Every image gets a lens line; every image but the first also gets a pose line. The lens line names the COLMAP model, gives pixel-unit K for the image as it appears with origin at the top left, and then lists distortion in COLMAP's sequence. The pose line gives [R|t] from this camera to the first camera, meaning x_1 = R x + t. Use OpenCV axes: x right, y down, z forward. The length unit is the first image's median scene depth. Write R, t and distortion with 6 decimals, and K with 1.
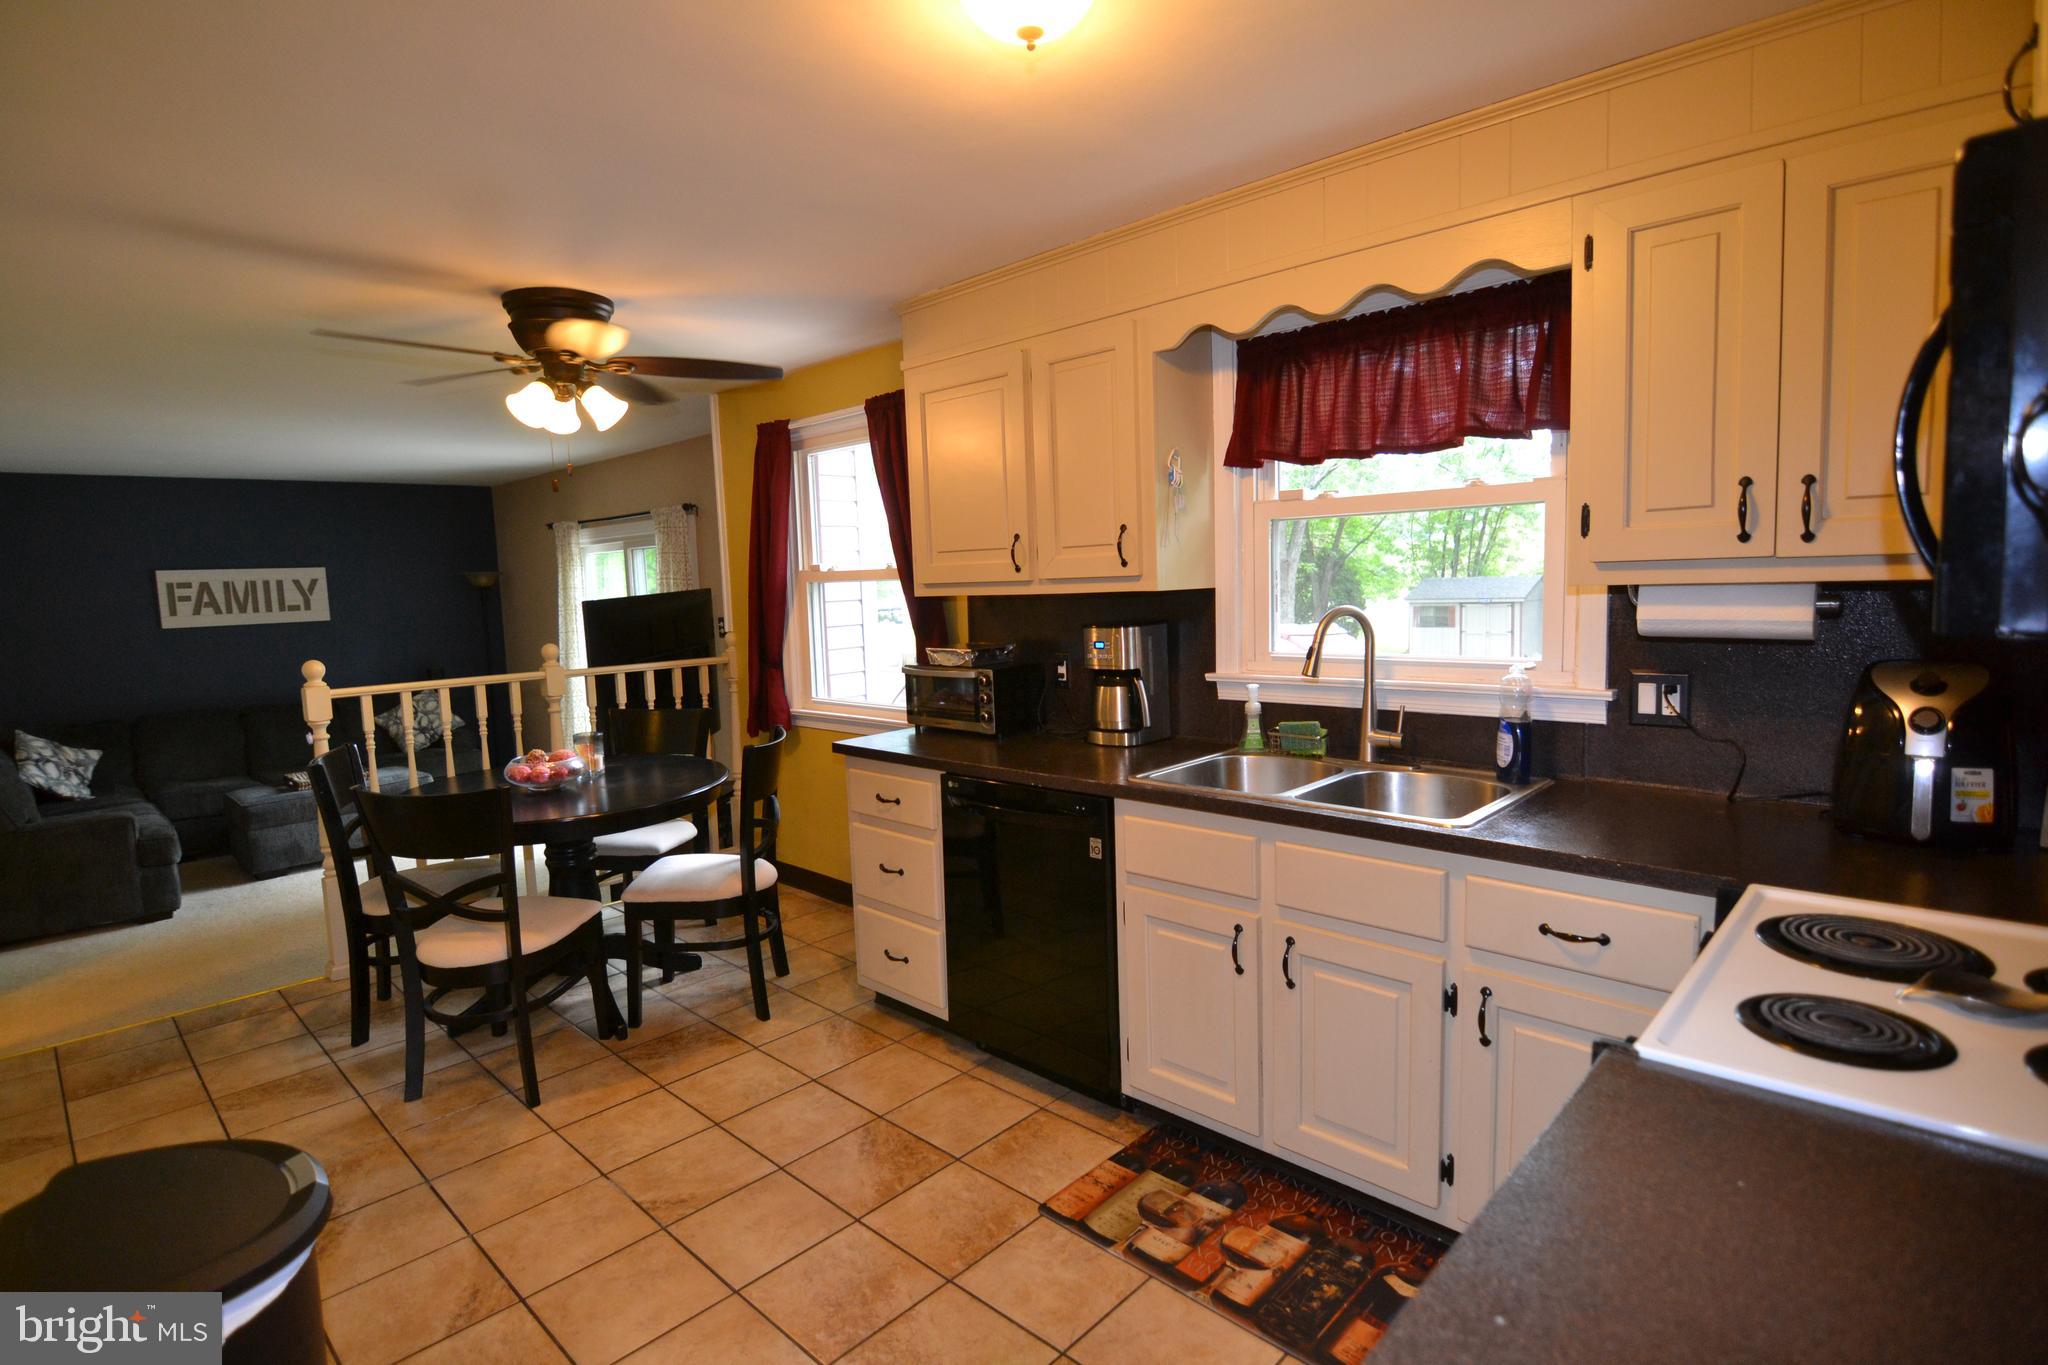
lens RADIAL K [[1015.1, 0, 1026.6], [0, 1015.1, 680.5], [0, 0, 1]] dist [-0.012395, -0.009019]
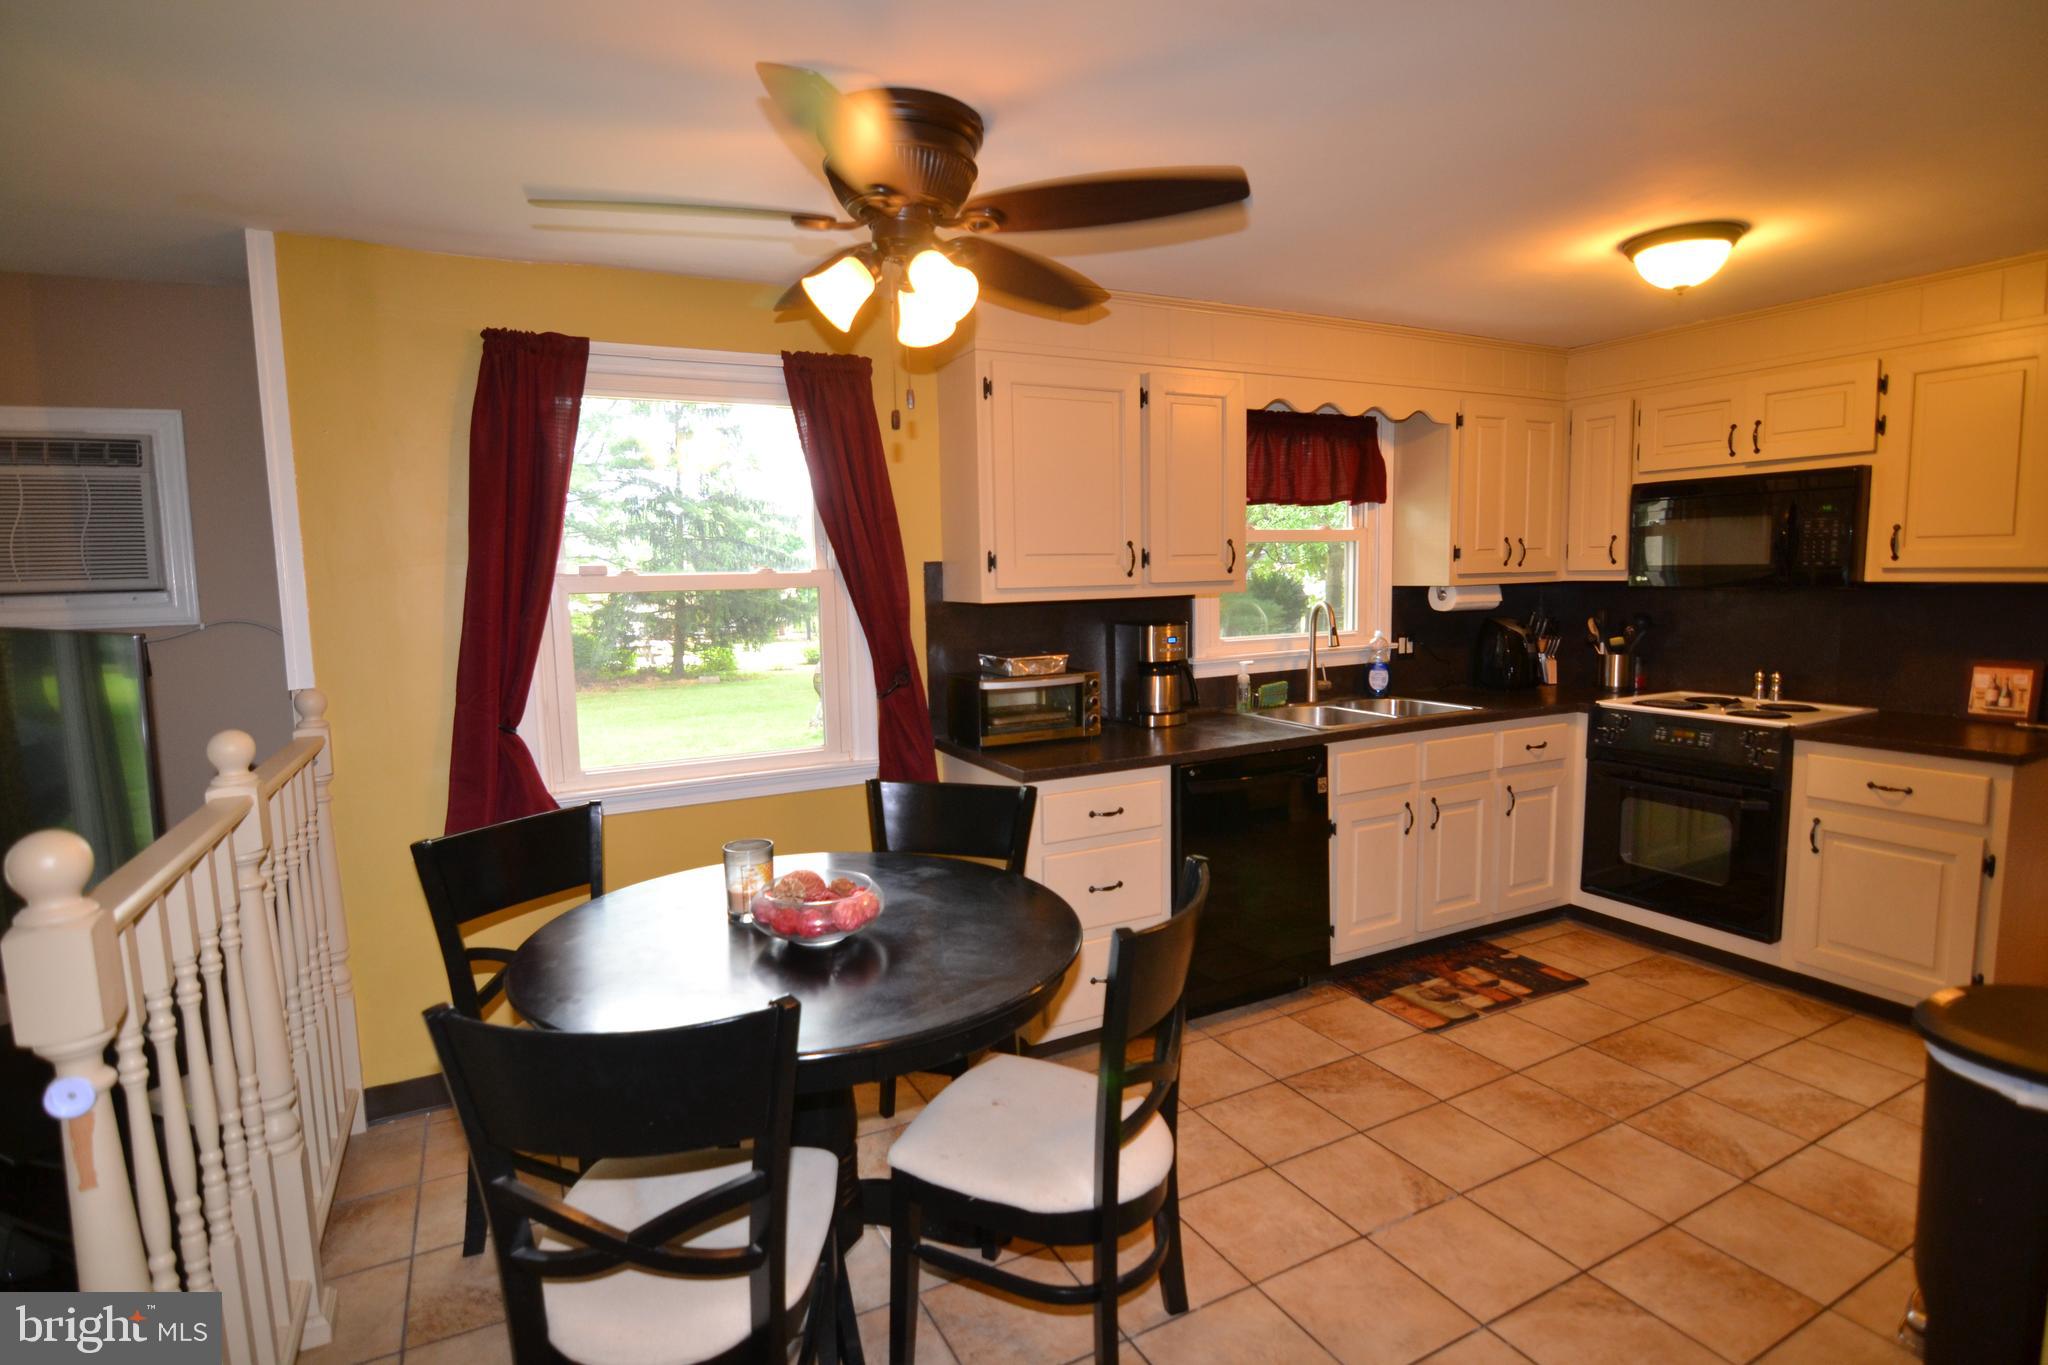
lens RADIAL K [[1015.1, 0, 1024.0], [0, 1015.1, 679.4], [0, 0, 1]] dist [-0.012395, -0.009019]
pose [[0.319080, -0.073747, 0.944854, -1.081139], [0.106903, 0.993406, 0.041435, -0.056206], [-0.941679, 0.087787, 0.324859, 0.777578]]
